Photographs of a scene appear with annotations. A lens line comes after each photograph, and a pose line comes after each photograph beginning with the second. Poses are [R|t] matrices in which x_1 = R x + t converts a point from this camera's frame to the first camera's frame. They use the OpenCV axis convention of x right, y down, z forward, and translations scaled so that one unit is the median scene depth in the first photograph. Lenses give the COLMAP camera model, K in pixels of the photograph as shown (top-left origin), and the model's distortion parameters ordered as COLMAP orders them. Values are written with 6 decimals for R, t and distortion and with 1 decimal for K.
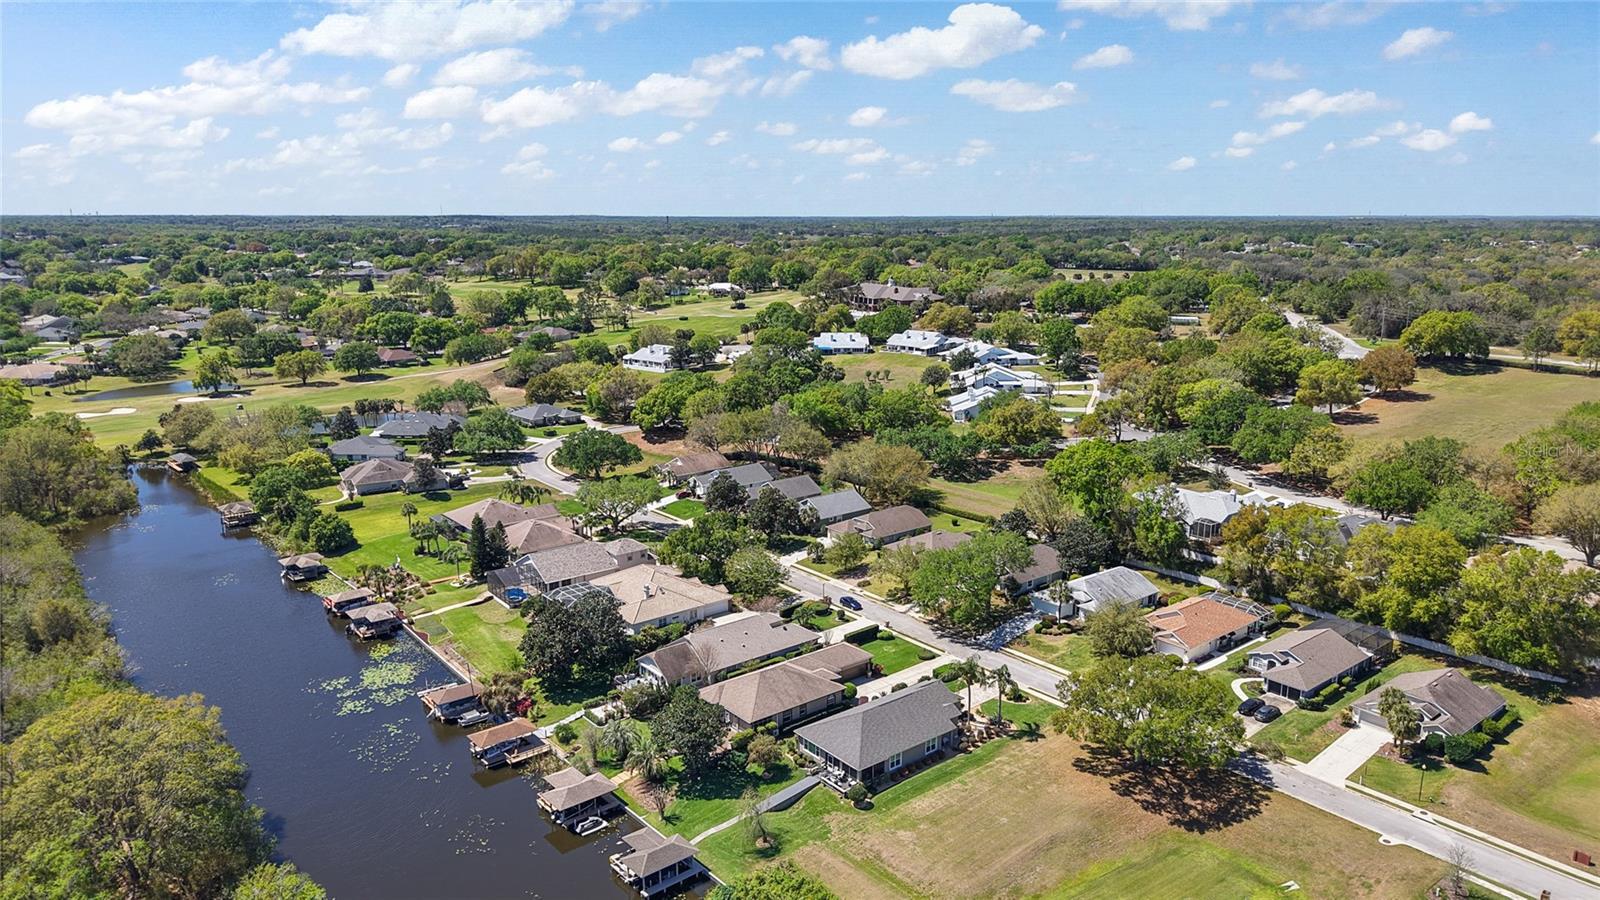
lens RADIAL K [[1068.5, 0, 812.2], [0, 1068.5, 452.6], [0, 0, 1]] dist [0.036929, -0.048990]
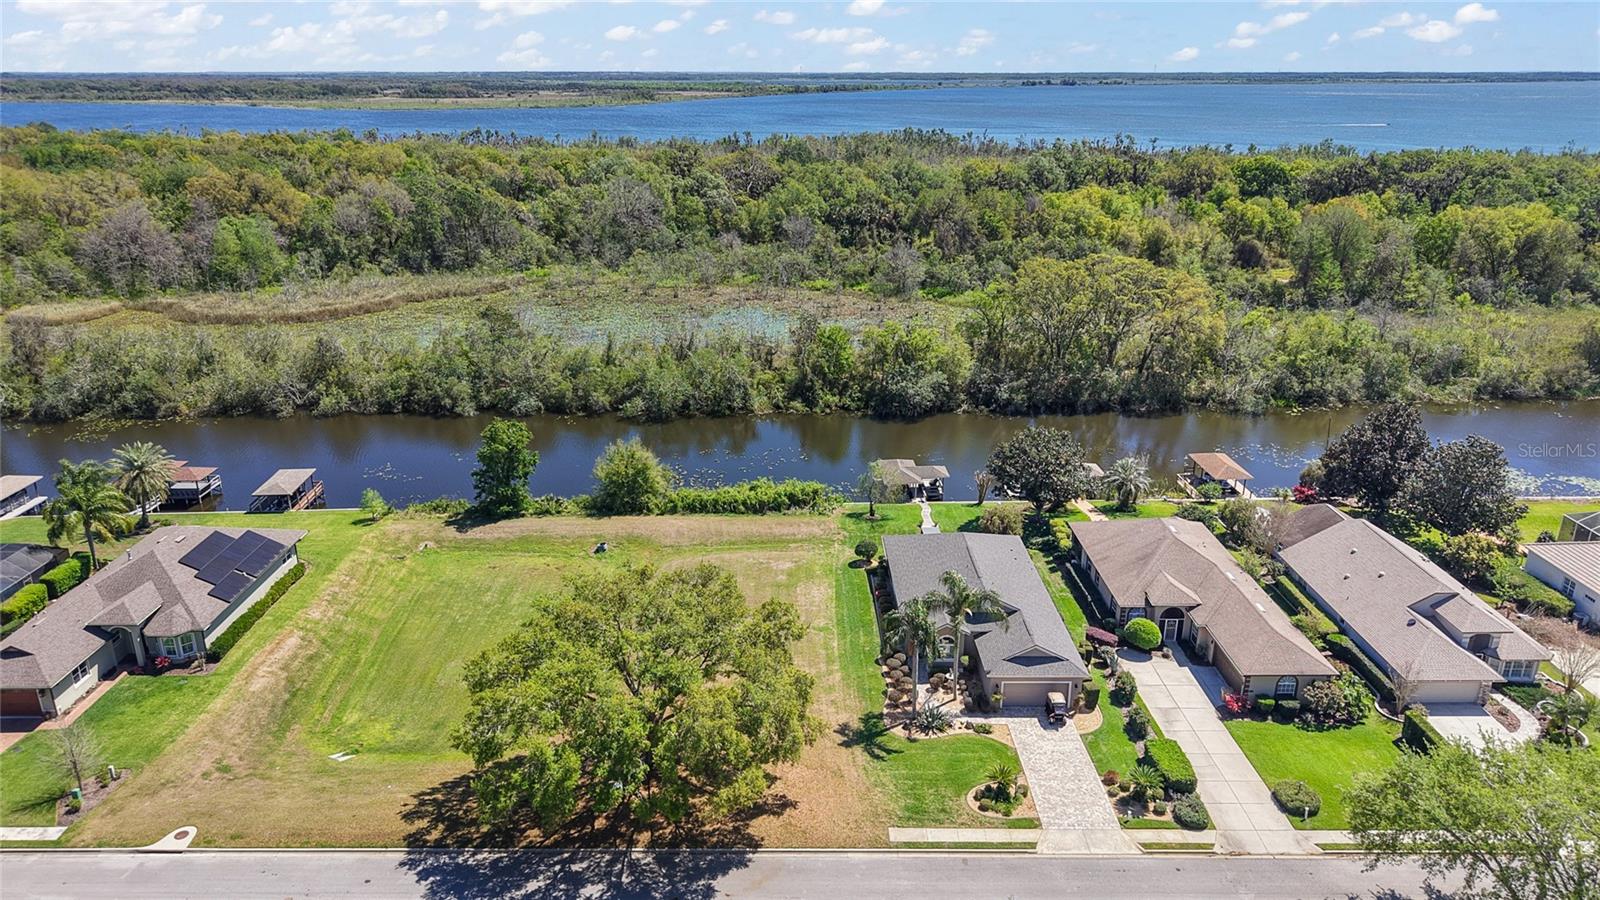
lens RADIAL K [[1079.4, 0, 800.0], [0, 1079.4, 450.0], [0, 0, 1]] dist [0.026988, -0.034730]
pose [[-0.627350, 0.252690, -0.736600, 0.600876], [-0.173184, 0.876932, 0.448328, -0.090942], [0.759236, 0.408826, -0.506381, 1.244665]]
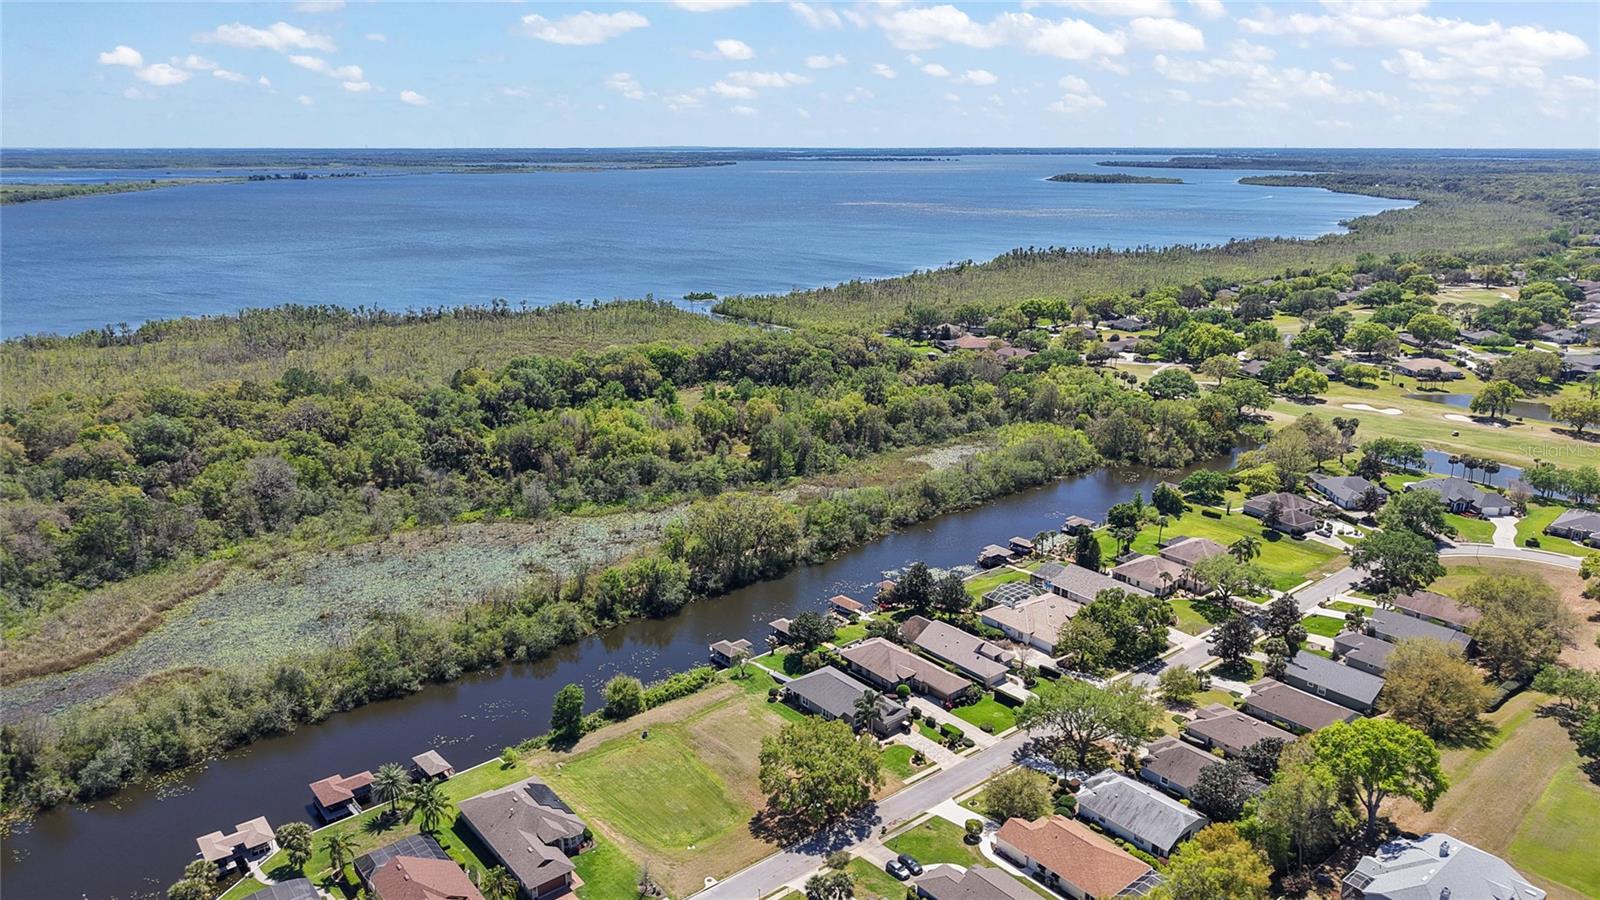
lens RADIAL K [[1085.4, 0, 799.2], [0, 1085.4, 437.0], [0, 0, 1]] dist [0.044954, -0.079514]
pose [[0.001137, 0.258965, -0.965886, 1.522164], [-0.218663, 0.942577, 0.252458, -0.488912], [0.975800, 0.210916, 0.057698, 0.793338]]
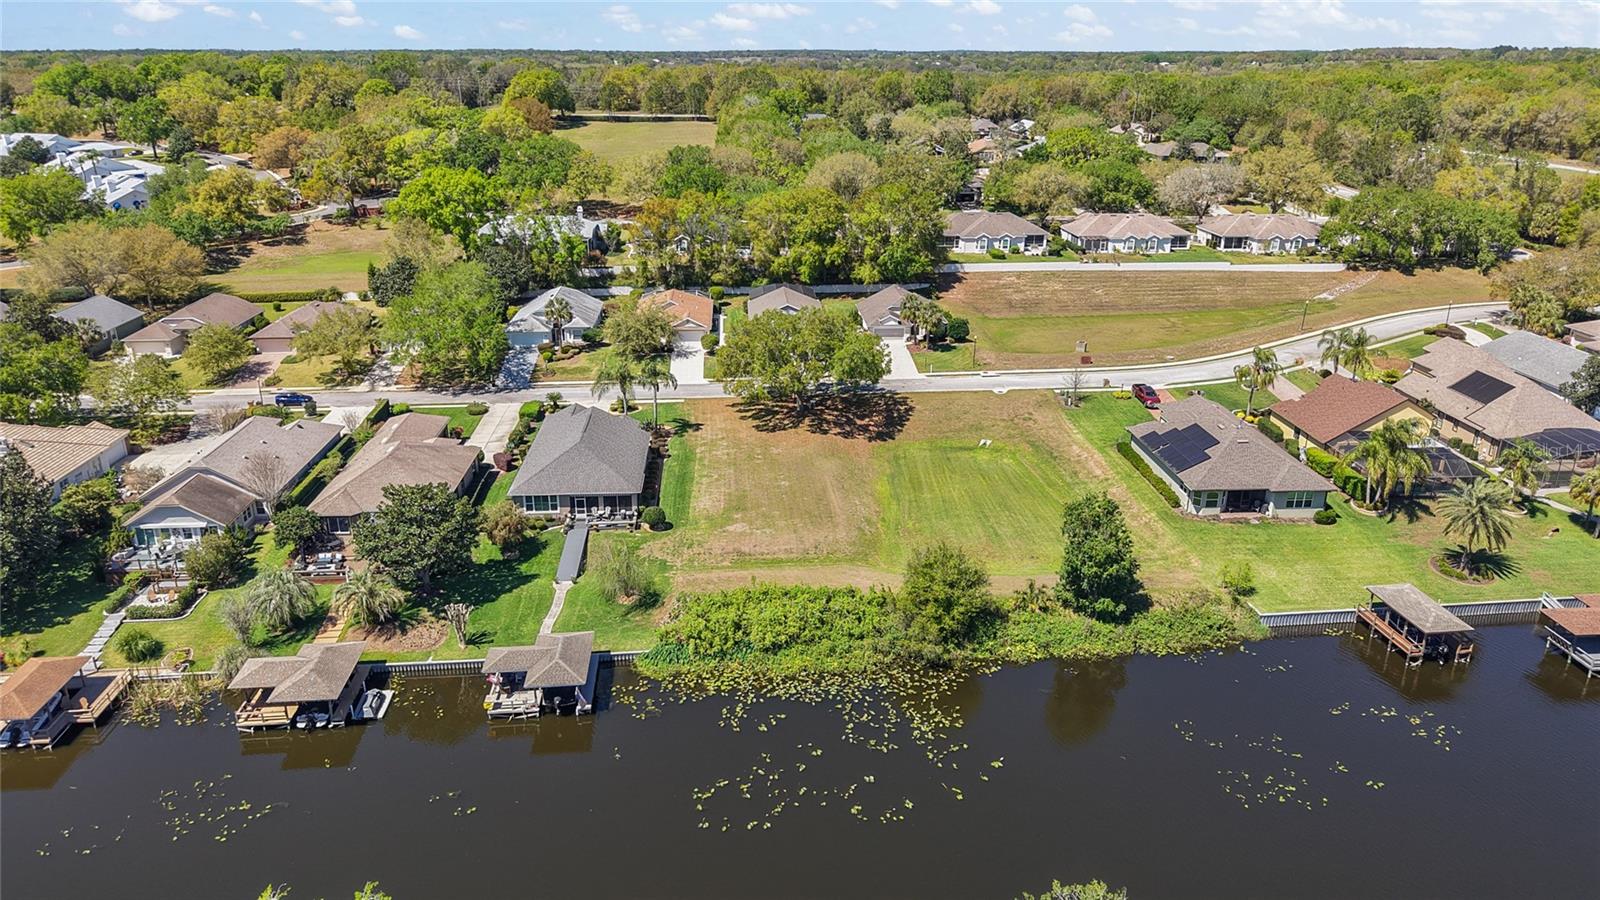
lens RADIAL K [[1085.4, 0, 799.2], [0, 1085.4, 437.0], [0, 0, 1]] dist [0.044954, -0.079514]
pose [[0.582256, -0.273442, 0.765641, -0.473628], [0.179167, 0.961747, 0.207226, 0.101740], [-0.793017, 0.016519, 0.608975, 0.380307]]
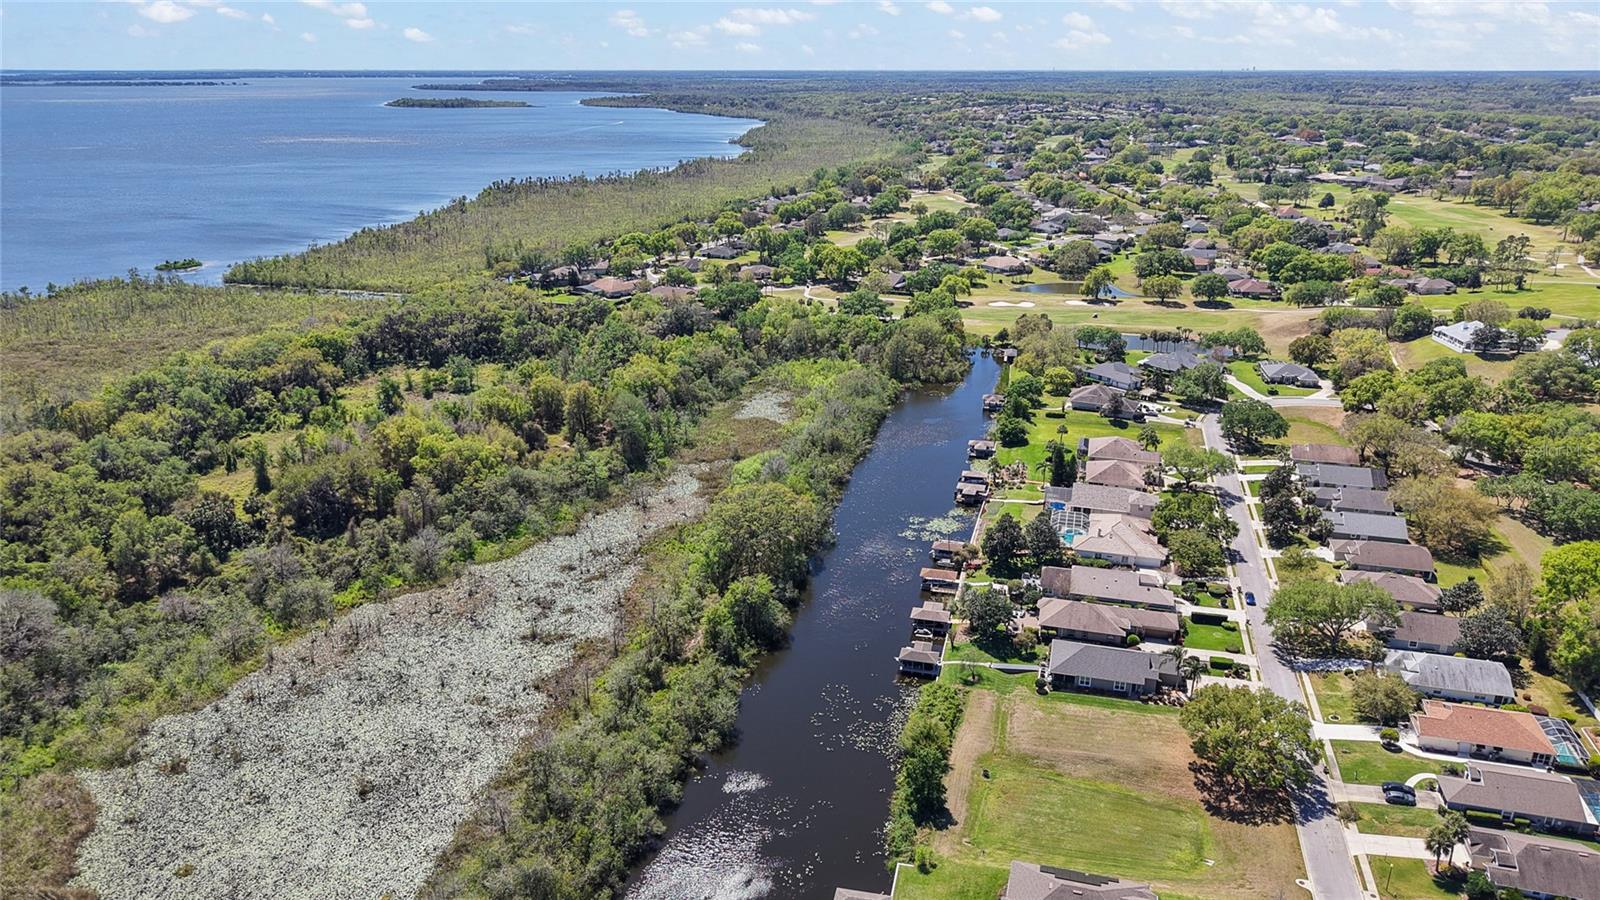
lens RADIAL K [[1080.6, 0, 800.0], [0, 1080.6, 450.0], [0, 0, 1]] dist [0.032421, -0.054342]
pose [[0.579247, 0.271711, -0.768535, 0.911970], [-0.178258, 0.962215, 0.205832, -0.263492], [0.795422, 0.017770, 0.605795, -0.247452]]
